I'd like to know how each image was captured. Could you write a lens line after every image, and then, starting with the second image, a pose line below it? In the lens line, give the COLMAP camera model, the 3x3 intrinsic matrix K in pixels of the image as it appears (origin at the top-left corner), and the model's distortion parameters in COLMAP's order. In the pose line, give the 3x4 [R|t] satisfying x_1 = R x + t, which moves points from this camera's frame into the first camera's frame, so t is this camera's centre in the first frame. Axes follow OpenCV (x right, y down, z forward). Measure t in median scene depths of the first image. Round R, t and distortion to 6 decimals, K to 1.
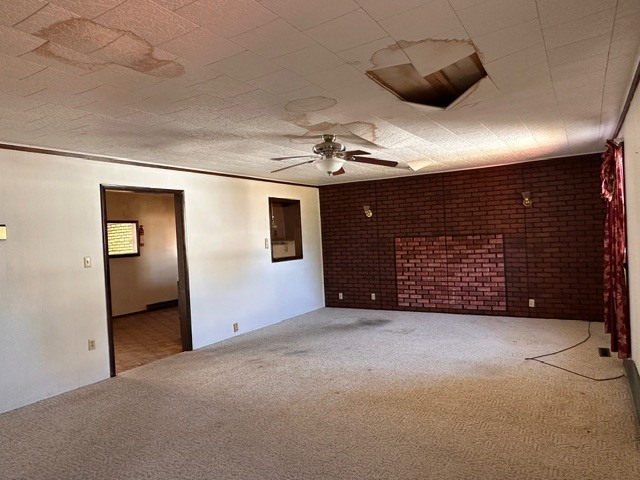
lens RADIAL K [[437.4, 0, 316.6], [0, 437.4, 238.6], [0, 0, 1]] dist [-0.000511, 0.000299]
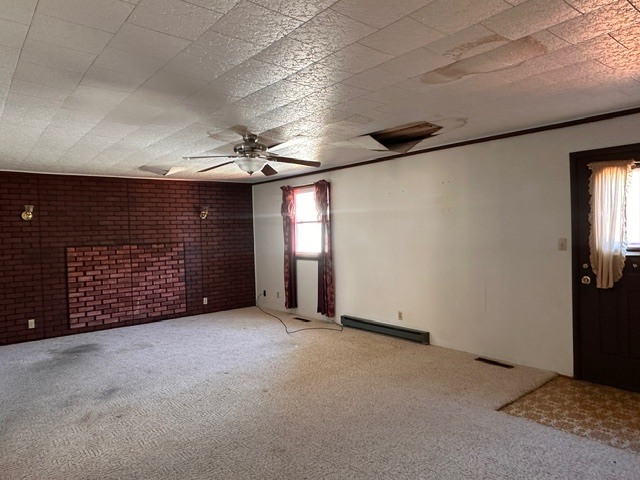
lens RADIAL K [[437.4, 0, 316.6], [0, 437.4, 238.6], [0, 0, 1]] dist [-0.000511, 0.000299]
pose [[0.329139, 0.017567, 0.944118, -0.490625], [0.022941, 0.999383, -0.026593, 0.016791], [-0.944003, 0.030412, 0.328533, 0.305226]]
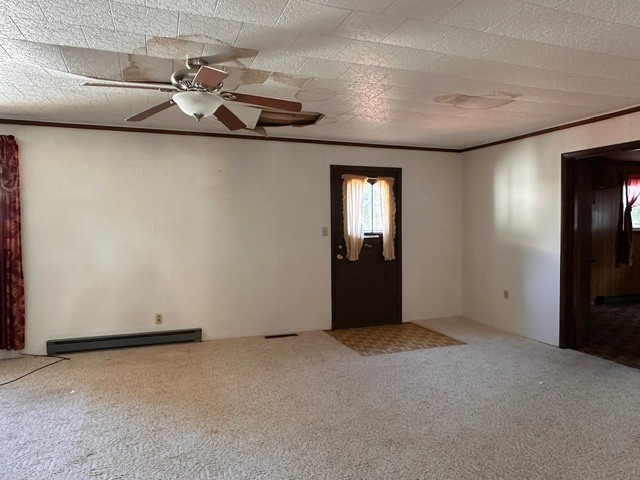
lens RADIAL K [[437.4, 0, 316.6], [0, 437.4, 238.6], [0, 0, 1]] dist [-0.000511, 0.000299]
pose [[-0.789812, 0.035277, 0.612334, -0.296368], [0.049326, 0.998764, 0.006083, 0.023438], [-0.611363, 0.035008, -0.790576, 0.814685]]
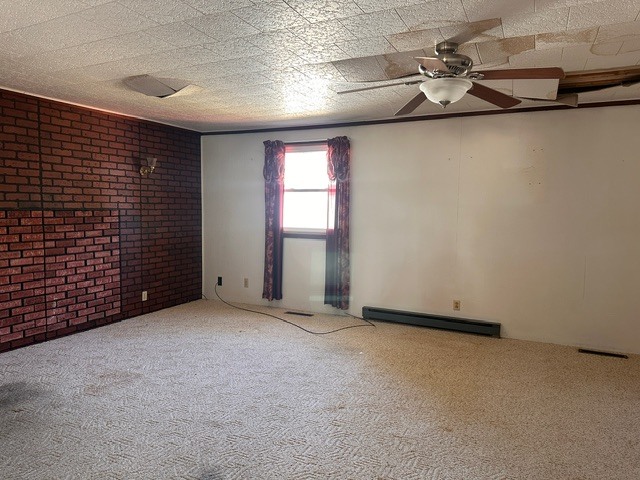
lens RADIAL K [[449.4, 0, 320.0], [0, 449.4, 240.0], [0, 0, 1]] dist [0.073880, -0.106150]
pose [[-0.106285, -0.030267, 0.993875, -0.355935], [0.000823, 0.999534, 0.030527, 0.016845], [-0.994335, 0.004062, -0.106211, 0.716718]]
